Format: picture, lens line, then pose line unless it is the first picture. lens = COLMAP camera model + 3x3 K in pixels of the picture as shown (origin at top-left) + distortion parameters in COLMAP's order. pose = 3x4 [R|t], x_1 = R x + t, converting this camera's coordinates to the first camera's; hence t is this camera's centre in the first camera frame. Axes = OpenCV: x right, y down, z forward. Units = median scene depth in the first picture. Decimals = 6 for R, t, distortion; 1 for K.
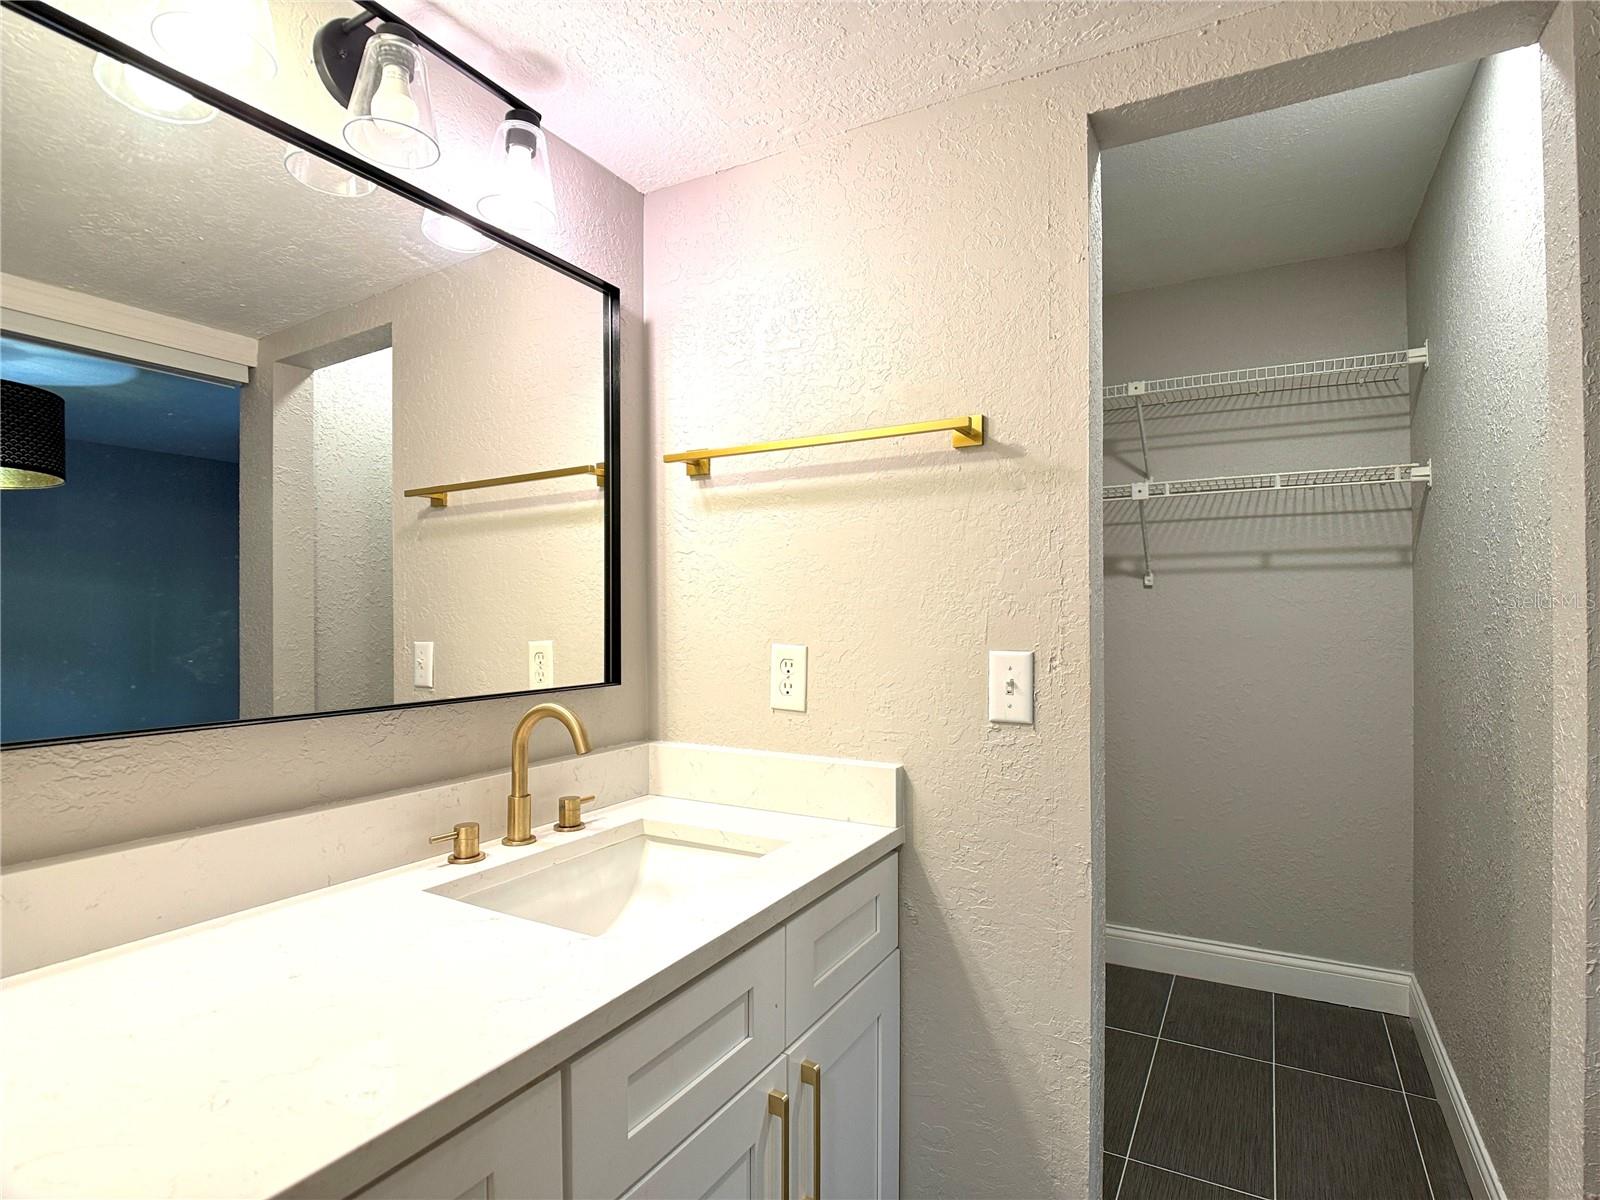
lens RADIAL K [[804.3, 0, 810.8], [0, 804.3, 603.0], [0, 0, 1]] dist [0.037207, -0.073215]
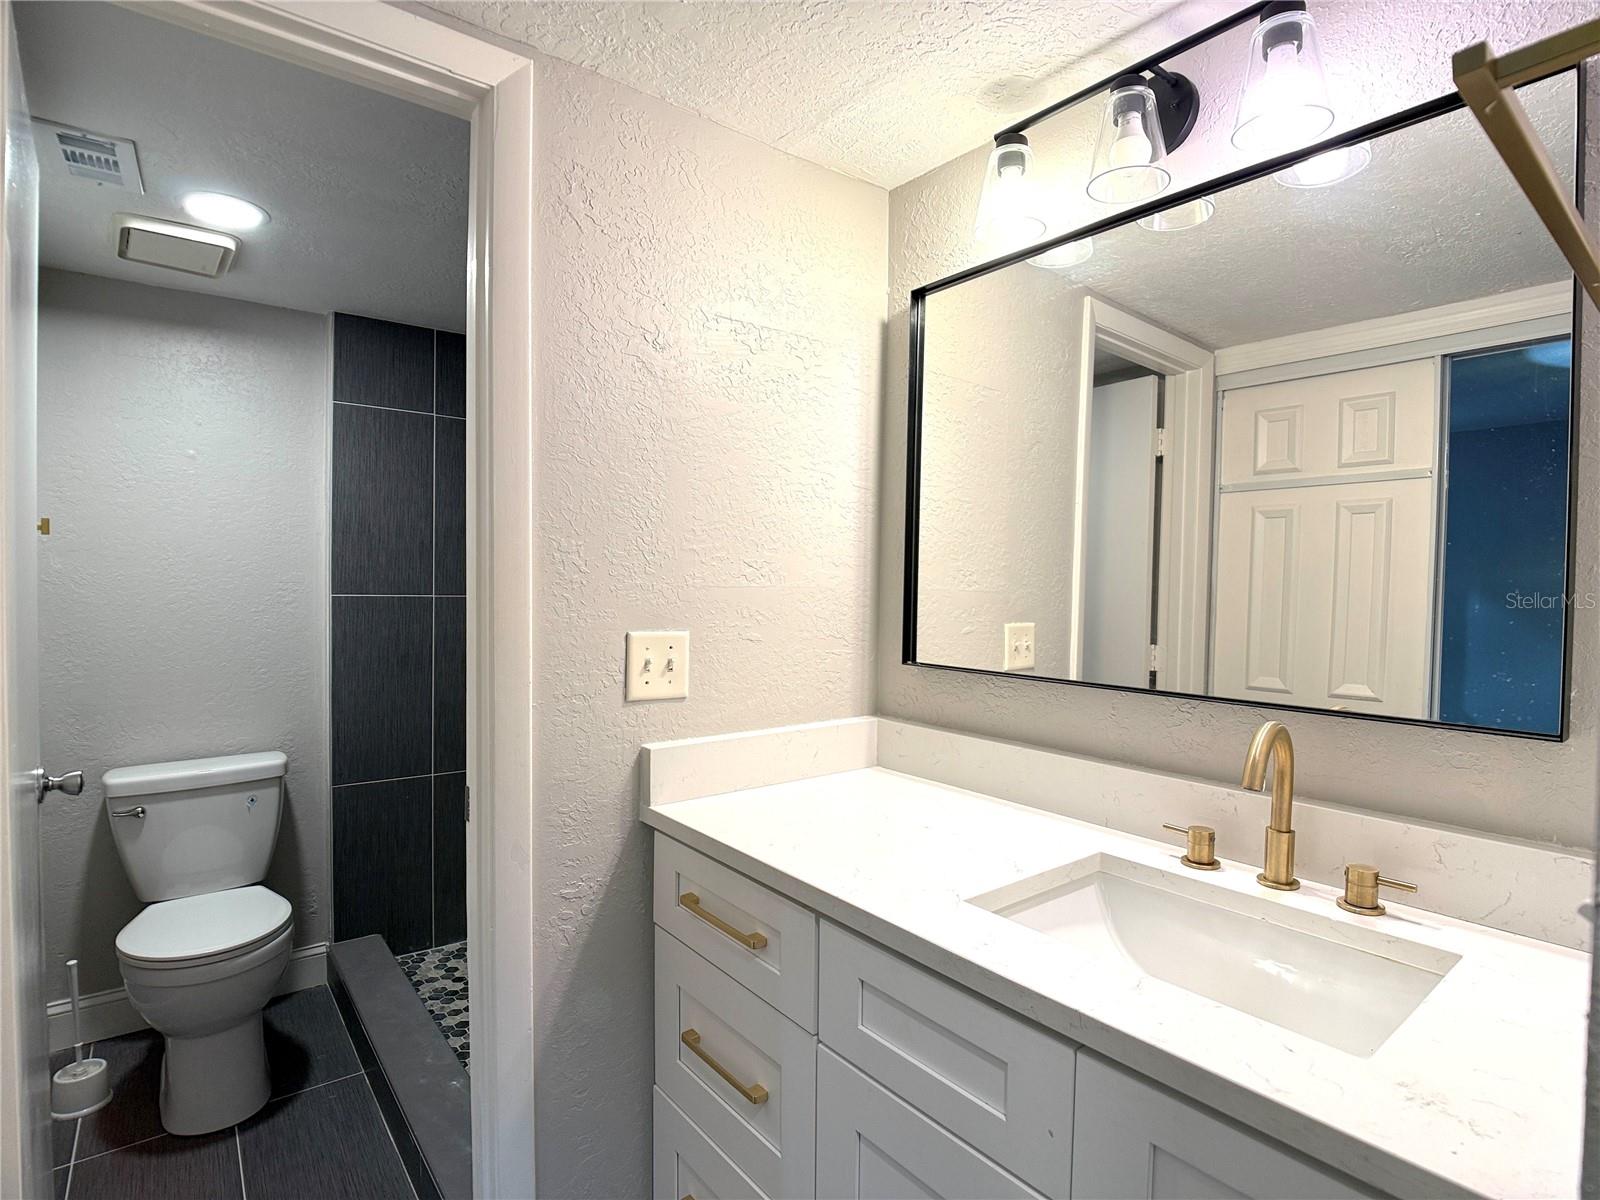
lens RADIAL K [[814.9, 0, 806.3], [0, 814.9, 601.9], [0, 0, 1]] dist [-0.006498, -0.018297]
pose [[-0.376178, 0.017246, -0.926387, 0.603847], [-0.000153, 0.999826, 0.018676, -0.012882], [0.926547, 0.007167, -0.376110, 0.868584]]
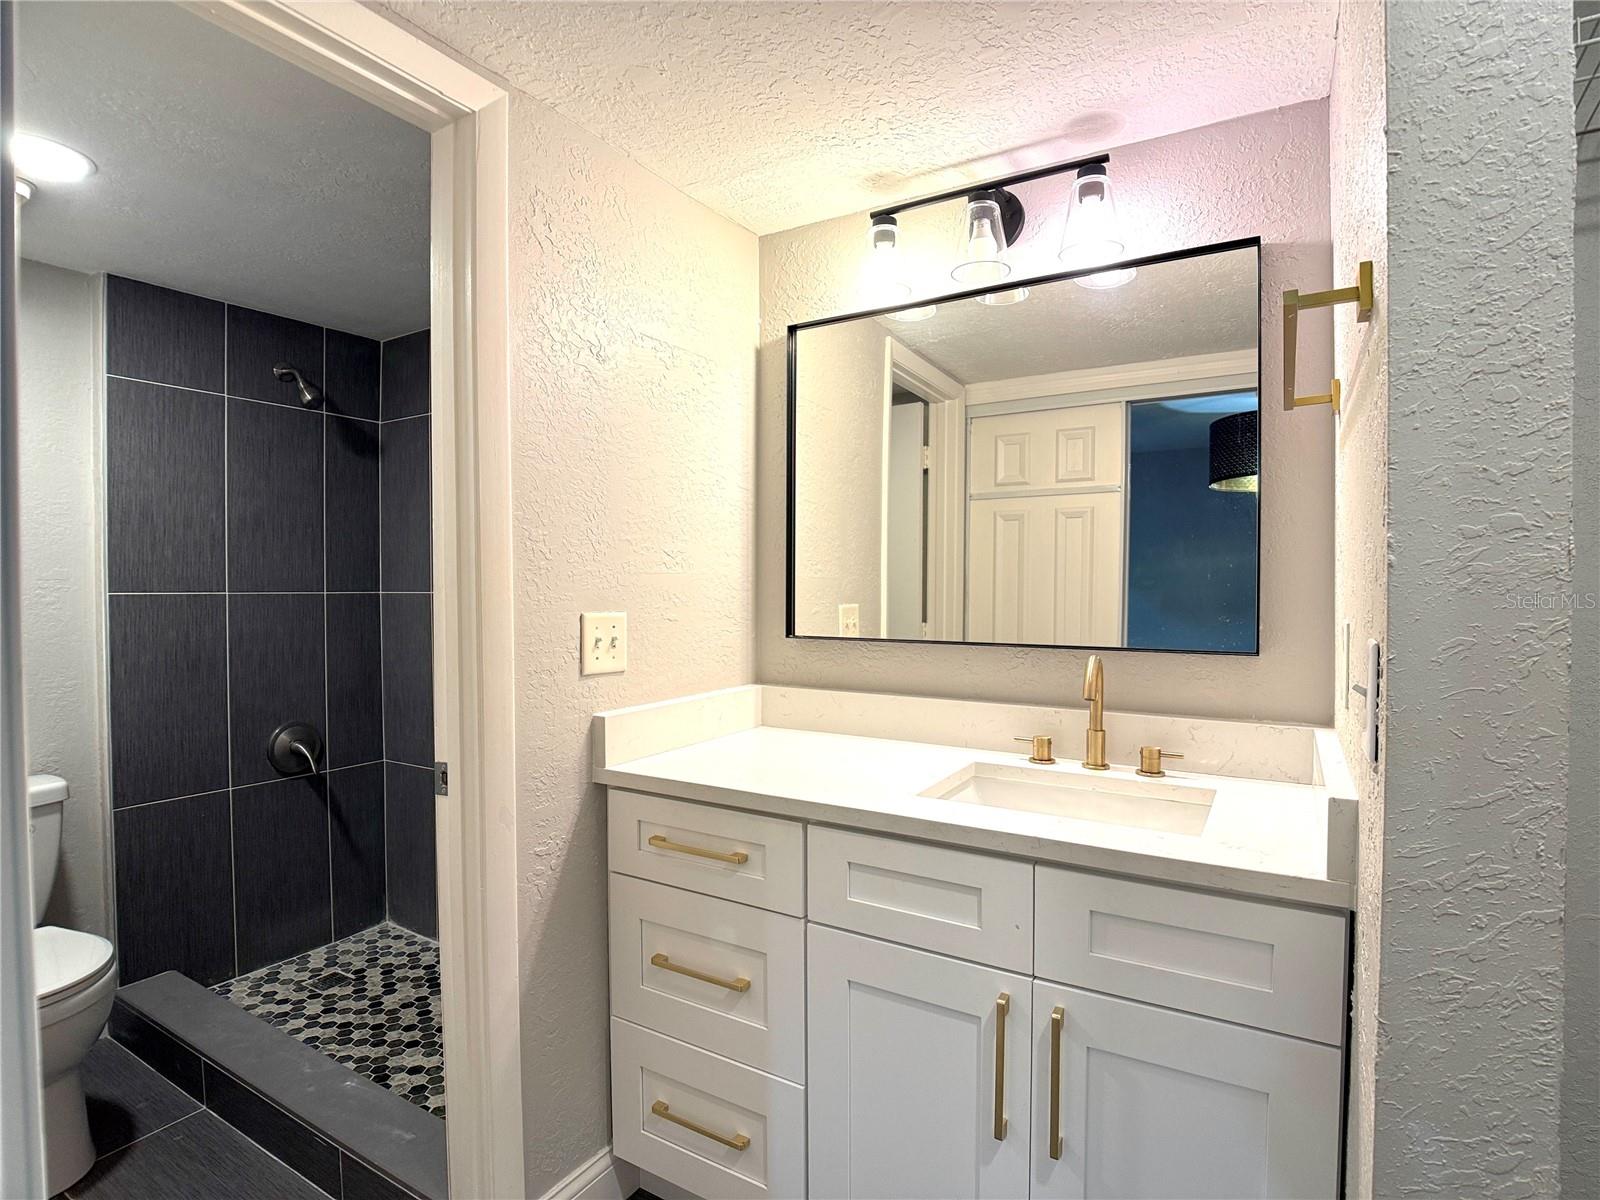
lens RADIAL K [[814.9, 0, 806.3], [0, 814.9, 601.9], [0, 0, 1]] dist [-0.006498, -0.018297]
pose [[-0.024904, 0.021550, -0.999458, 0.896461], [0.014318, 0.999673, 0.021198, 0.010508], [0.999587, -0.013783, -0.025205, 0.598239]]
